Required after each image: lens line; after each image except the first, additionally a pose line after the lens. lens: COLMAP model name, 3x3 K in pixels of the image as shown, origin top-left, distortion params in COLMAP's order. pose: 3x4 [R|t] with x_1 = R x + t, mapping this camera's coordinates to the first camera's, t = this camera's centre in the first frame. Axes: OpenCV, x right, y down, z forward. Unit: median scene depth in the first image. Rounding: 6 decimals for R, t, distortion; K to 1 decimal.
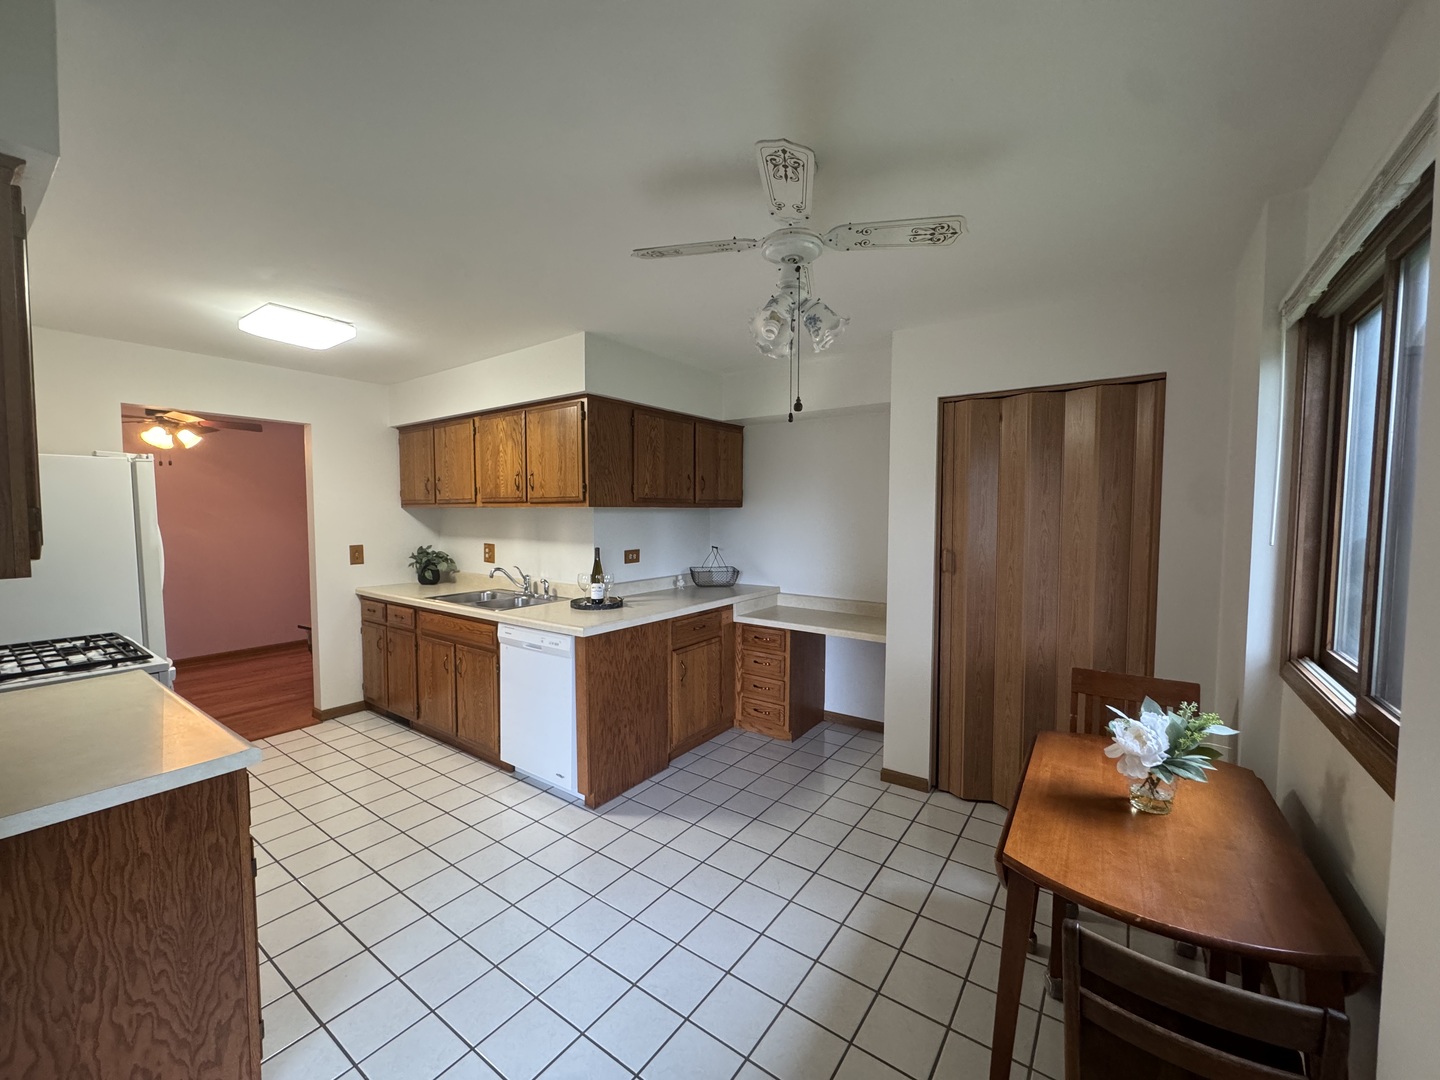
lens RADIAL K [[573.3, 0, 720.2], [0, 573.3, 541.4], [0, 0, 1]] dist [-0.002071, 0.000245]
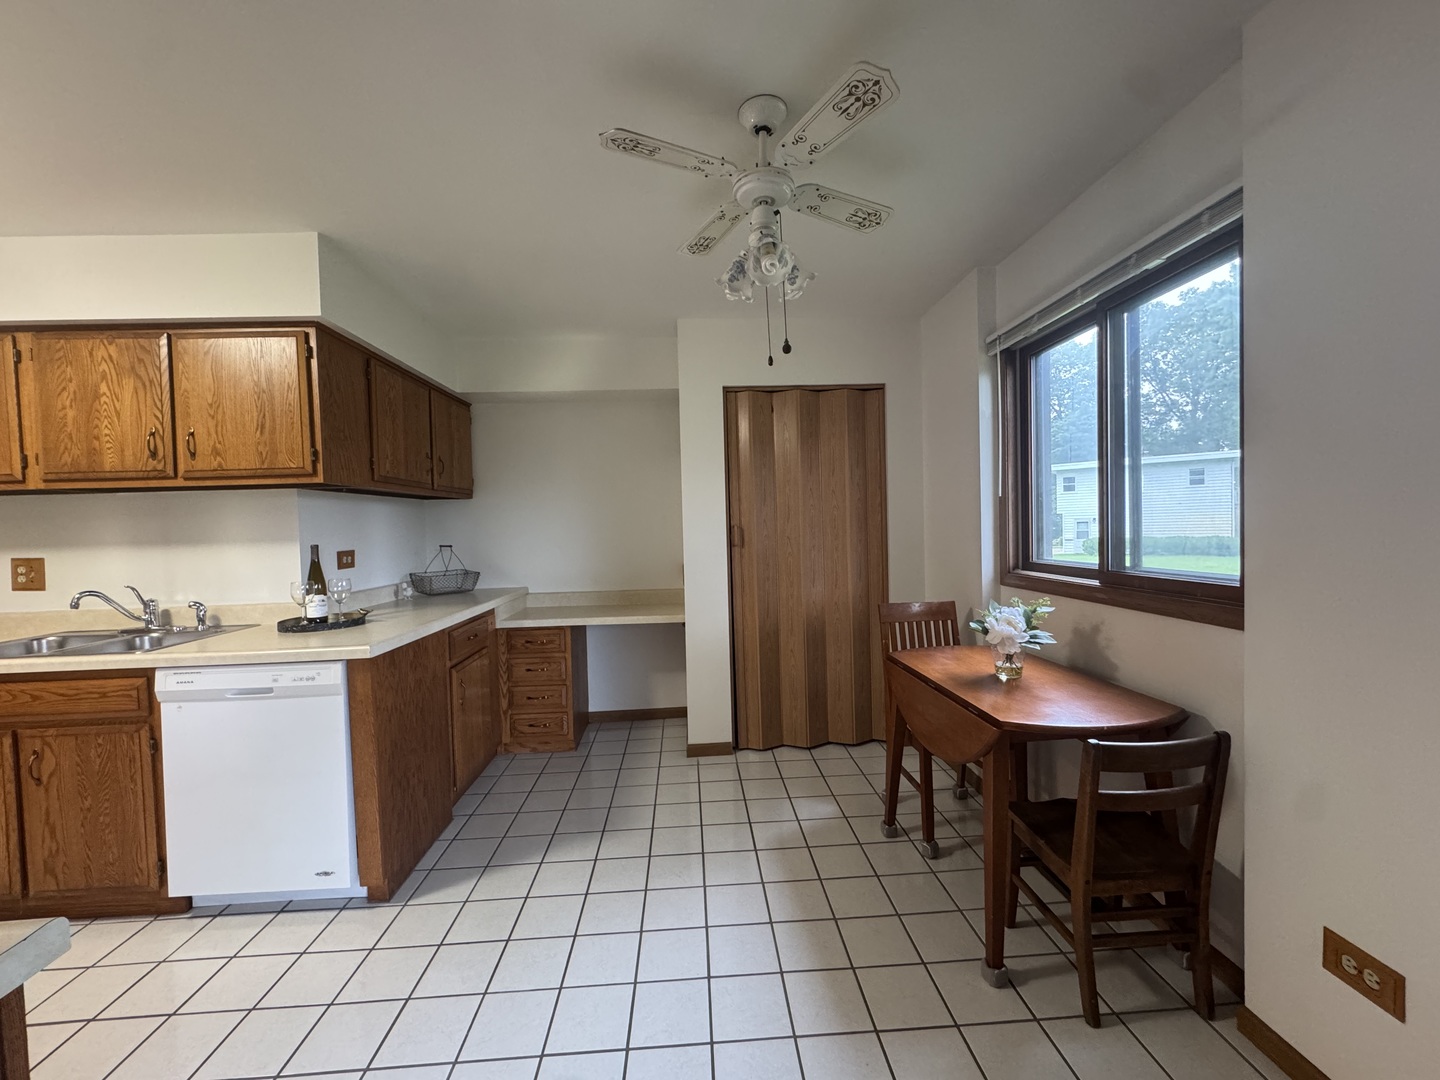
lens RADIAL K [[574.3, 0, 720.0], [0, 574.3, 540.0], [0, 0, 1]] dist [-0.005974, 0.000696]
pose [[0.781543, -0.040383, 0.622543, -0.288172], [0.062592, 0.997943, -0.013844, 0.050742], [-0.620704, 0.049786, 0.782463, 0.150082]]
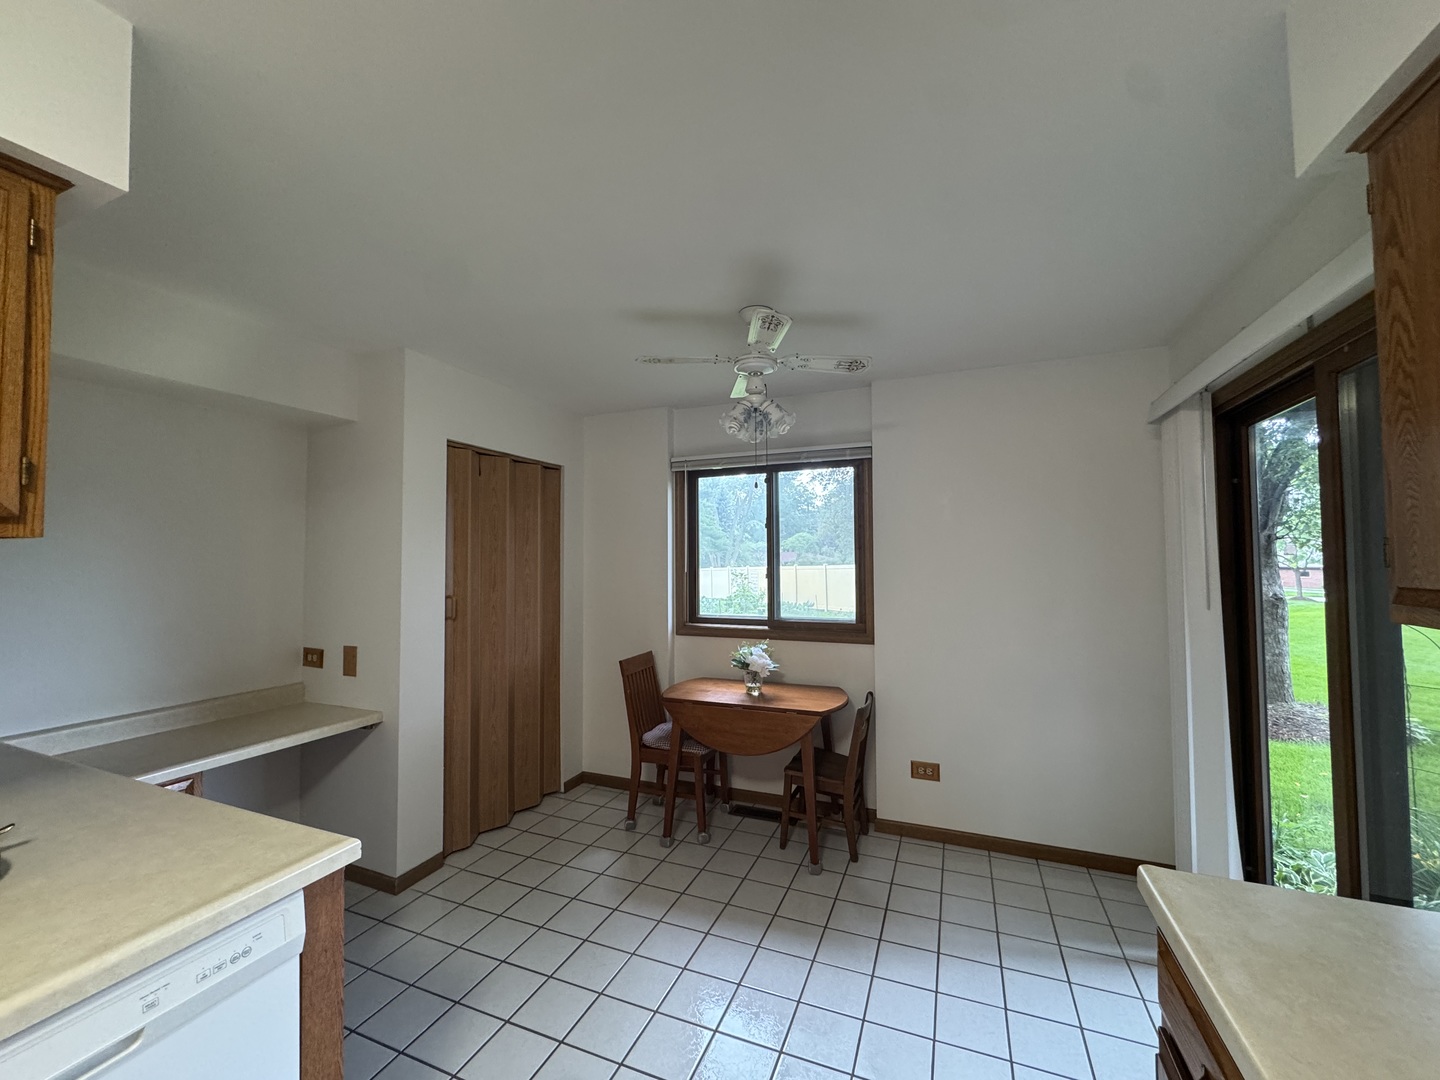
lens RADIAL K [[572.6, 0, 719.2], [0, 572.6, 537.4], [0, 0, 1]] dist [0.000108, 0.000020]
pose [[-0.224720, 0.037503, 0.973701, -0.605632], [0.056516, 0.998079, -0.025399, -0.031798], [-0.972783, 0.049323, -0.226407, 0.713781]]
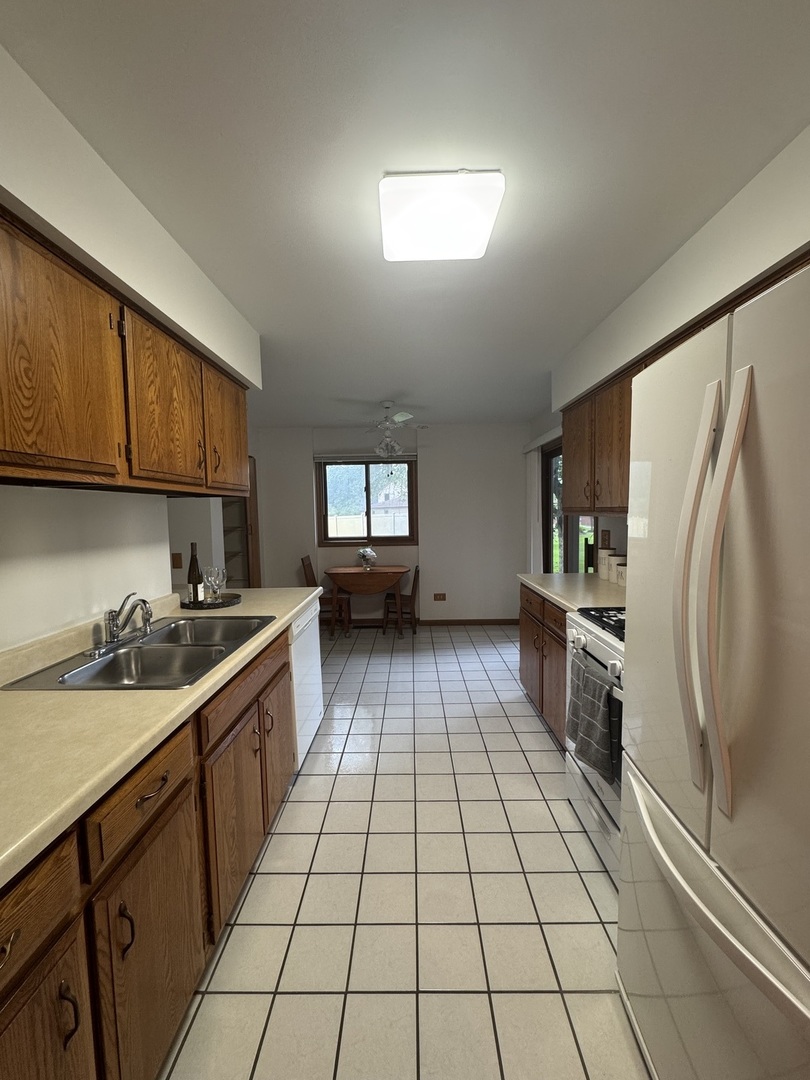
lens RADIAL K [[430.7, 0, 403.5], [0, 430.7, 534.7], [0, 0, 1]] dist [-0.005974, 0.000696]
pose [[-0.567083, -0.036610, 0.822847, -1.026905], [0.058573, 0.994690, 0.084622, -0.041794], [-0.821575, 0.096185, -0.561927, 1.211352]]
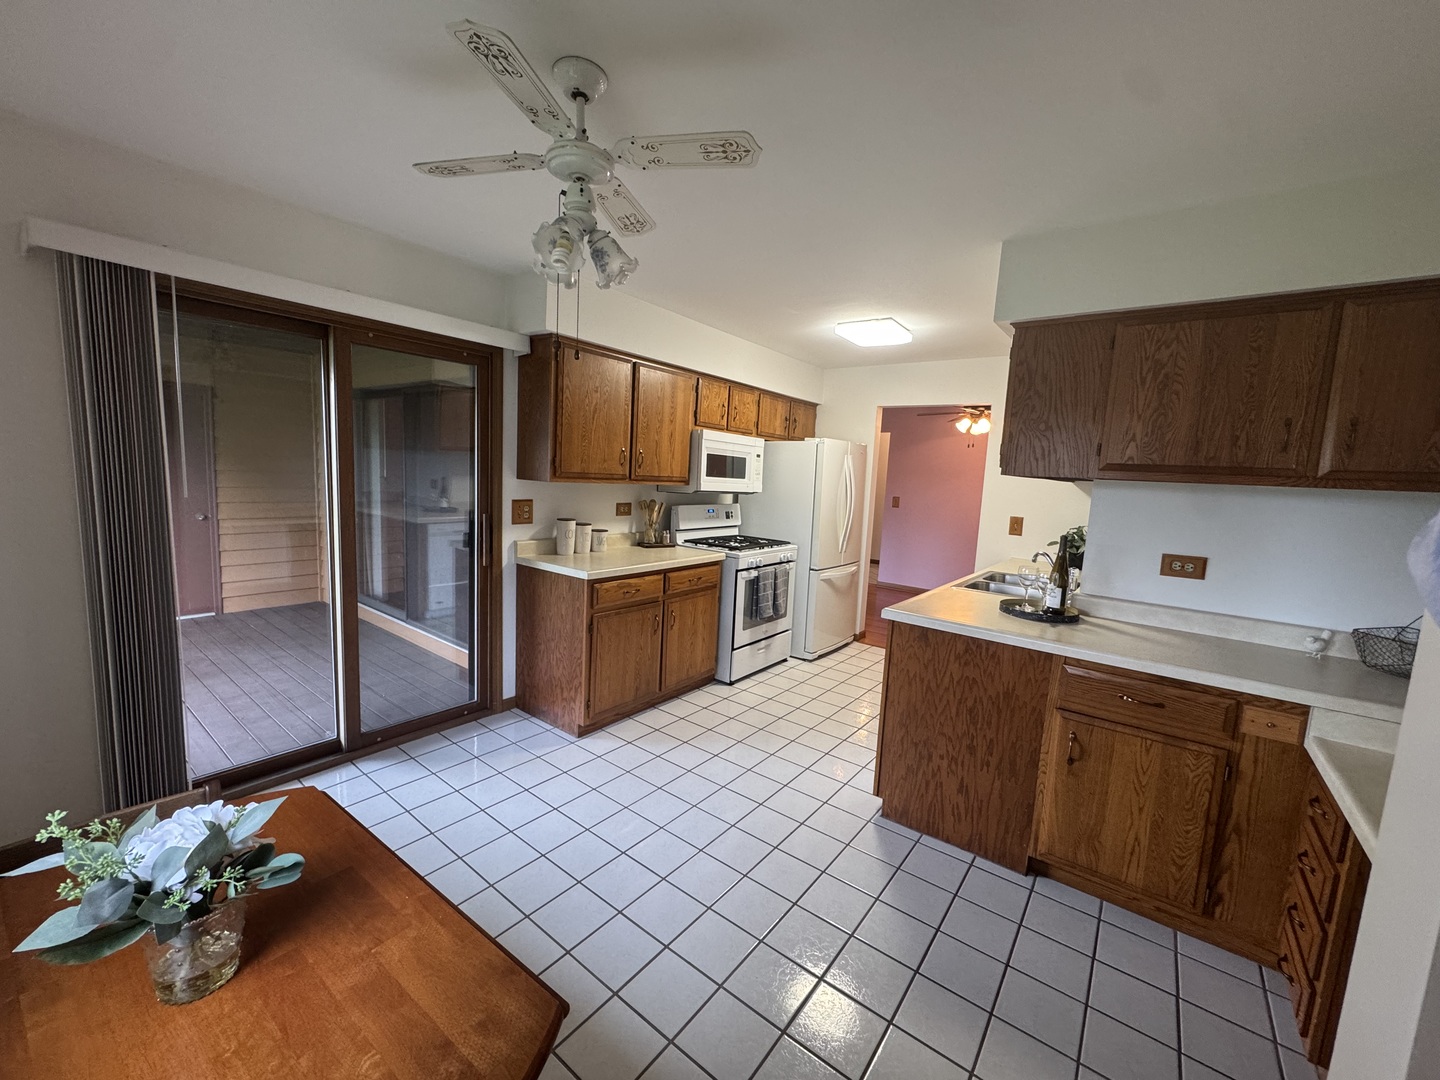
lens RADIAL K [[573.3, 0, 720.2], [0, 573.3, 541.4], [0, 0, 1]] dist [-0.002071, 0.000245]
pose [[-0.035551, 0.118751, -0.992287, 0.546897], [-0.102588, 0.987236, 0.121822, -0.027531], [0.994088, 0.106128, -0.022914, 0.651760]]
